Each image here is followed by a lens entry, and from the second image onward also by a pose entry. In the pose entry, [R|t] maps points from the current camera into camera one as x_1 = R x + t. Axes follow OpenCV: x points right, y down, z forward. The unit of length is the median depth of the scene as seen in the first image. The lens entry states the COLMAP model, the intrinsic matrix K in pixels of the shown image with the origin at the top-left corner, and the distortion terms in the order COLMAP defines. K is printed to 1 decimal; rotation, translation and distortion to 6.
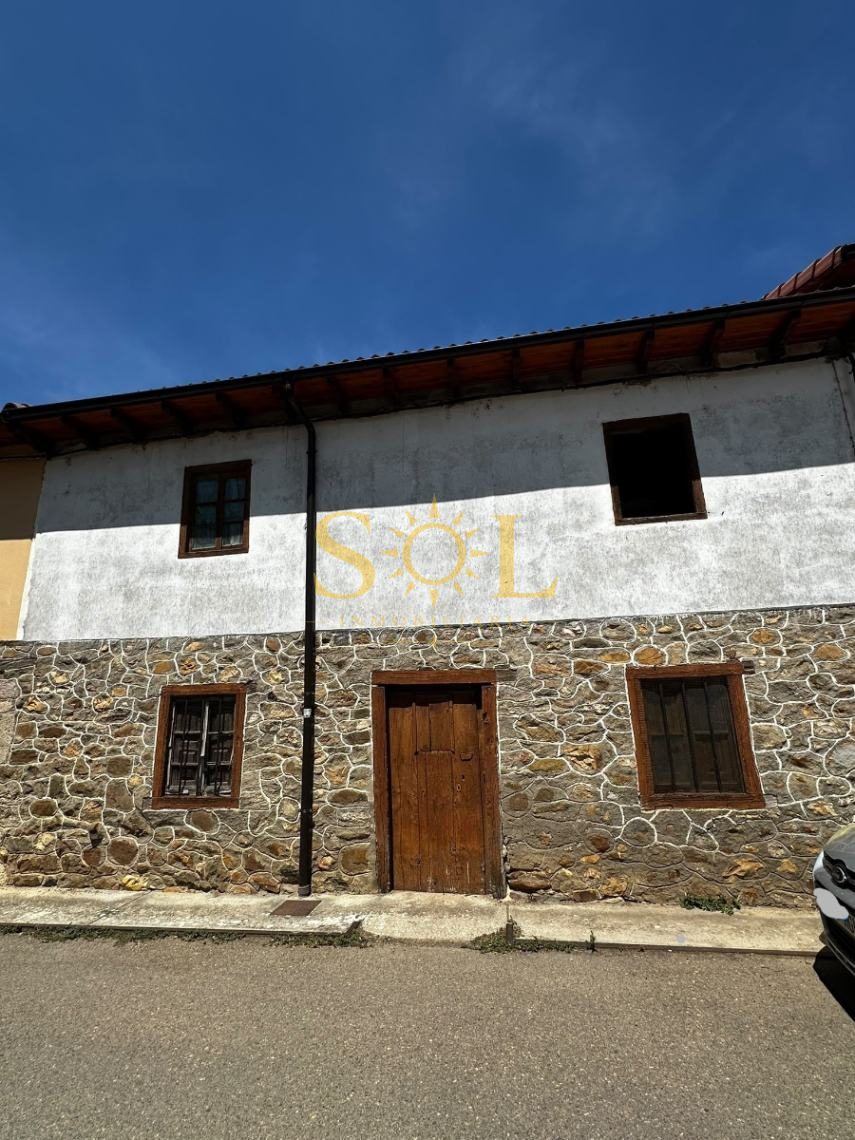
lens RADIAL K [[548.6, 0, 418.0], [0, 548.6, 571.5], [0, 0, 1]] dist [-0.003361, 0.000487]
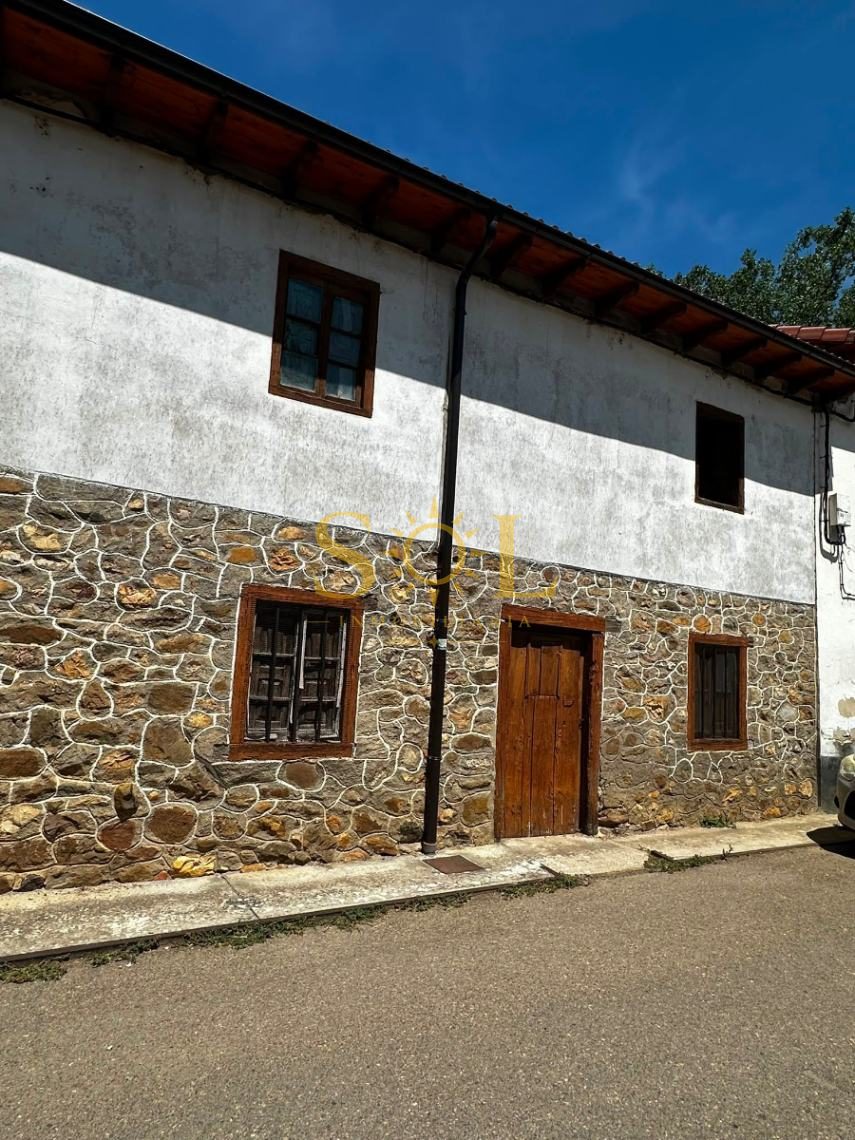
lens RADIAL K [[713.8, 0, 421.8], [0, 713.8, 571.7], [0, 0, 1]] dist [-0.003844, -0.000368]
pose [[0.749979, 0.153887, 0.643312, -0.914498], [-0.241488, 0.969130, 0.049703, 0.107848], [-0.615804, -0.192628, 0.763989, 0.229031]]
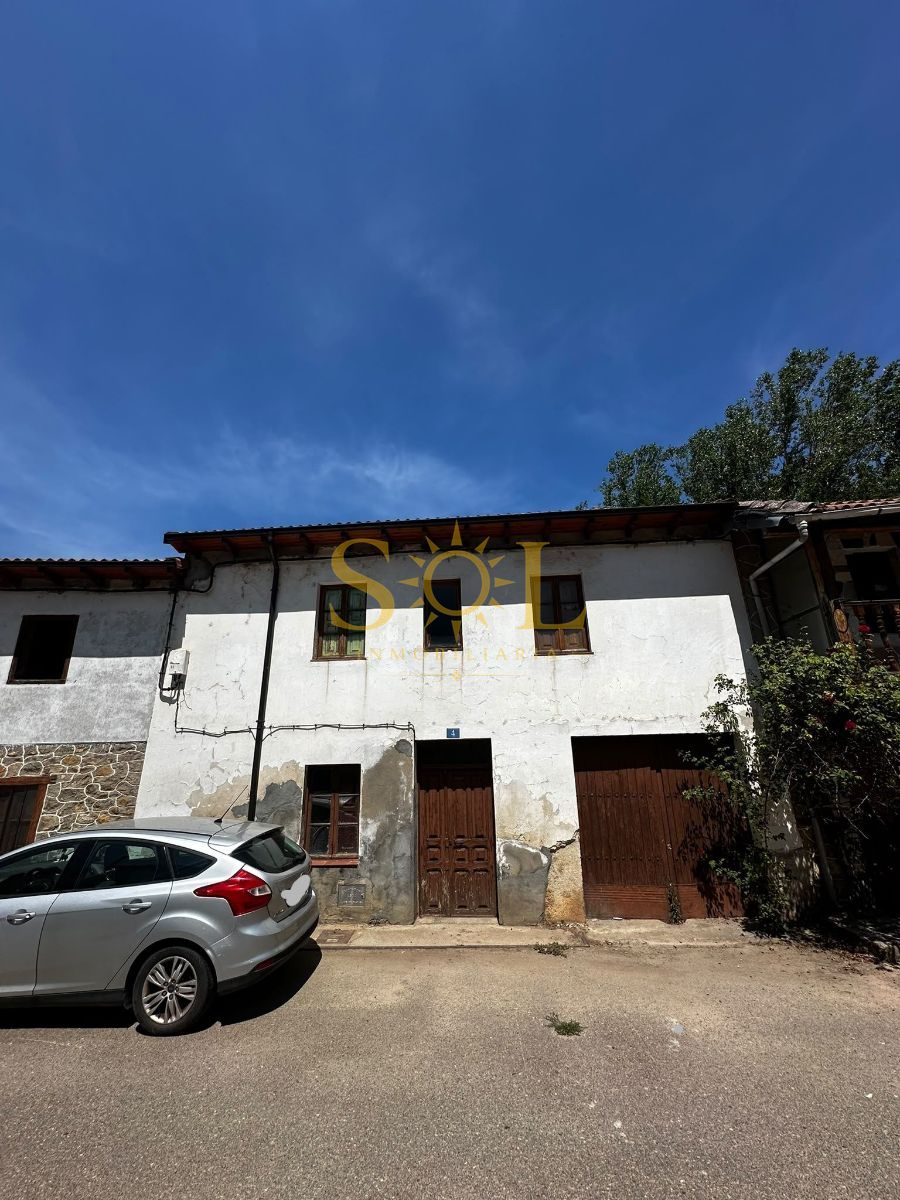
lens RADIAL K [[478.7, 0, 448.0], [0, 478.7, 601.8], [0, 0, 1]] dist [-0.002241, 0.000251]
pose [[0.963841, 0.088601, 0.251317, 1.208107], [-0.070738, 0.994341, -0.079260, -0.297991], [-0.256917, 0.058616, 0.964654, -0.665866]]
